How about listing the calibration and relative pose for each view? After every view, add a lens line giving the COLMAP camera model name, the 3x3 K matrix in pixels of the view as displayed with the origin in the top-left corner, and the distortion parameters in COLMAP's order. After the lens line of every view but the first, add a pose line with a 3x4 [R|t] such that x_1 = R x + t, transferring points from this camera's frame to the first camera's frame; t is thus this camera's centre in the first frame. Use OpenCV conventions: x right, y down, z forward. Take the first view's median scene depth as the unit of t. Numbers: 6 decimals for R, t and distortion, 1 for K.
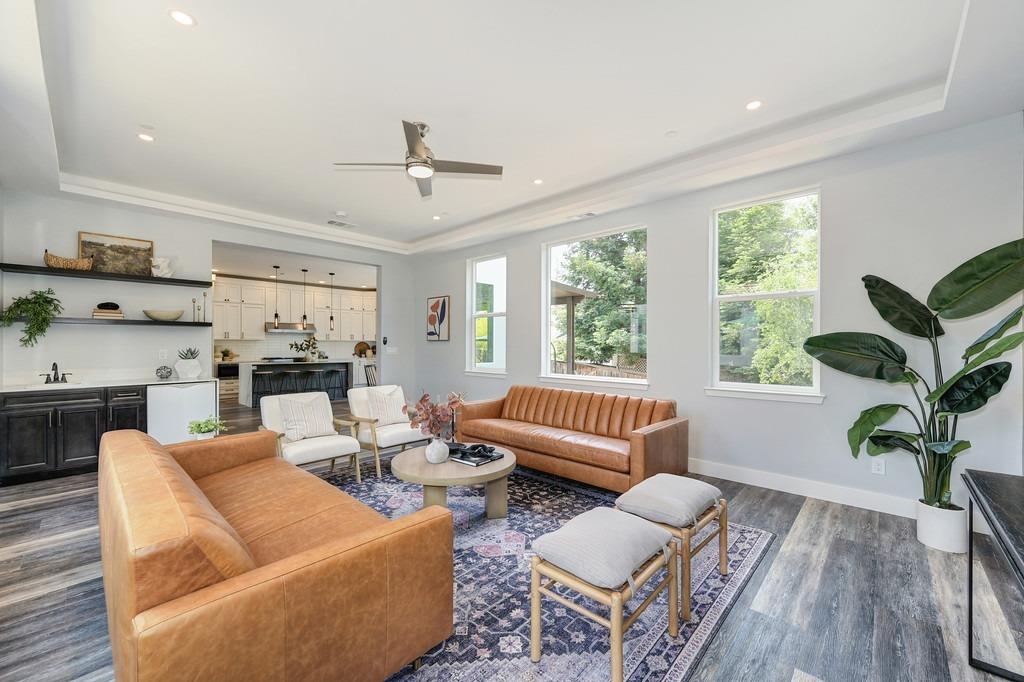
lens RADIAL K [[410.2, 0, 514.1], [0, 410.2, 341.5], [0, 0, 1]] dist [0.000125, 0.000099]
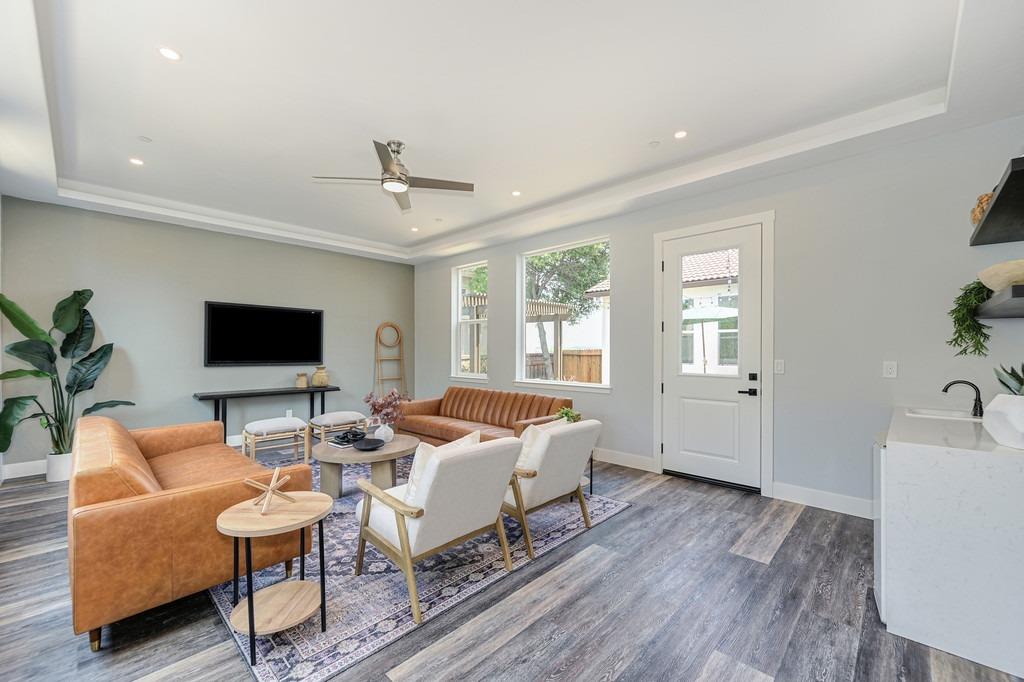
lens RADIAL K [[418.2, 0, 510.8], [0, 418.2, 346.2], [0, 0, 1]] dist [-0.001788, -0.000050]
pose [[0.999955, 0.001287, -0.009381, 0.080196], [-0.001318, 0.999994, -0.003338, -0.001094], [0.009376, 0.003350, 0.999950, -0.073275]]
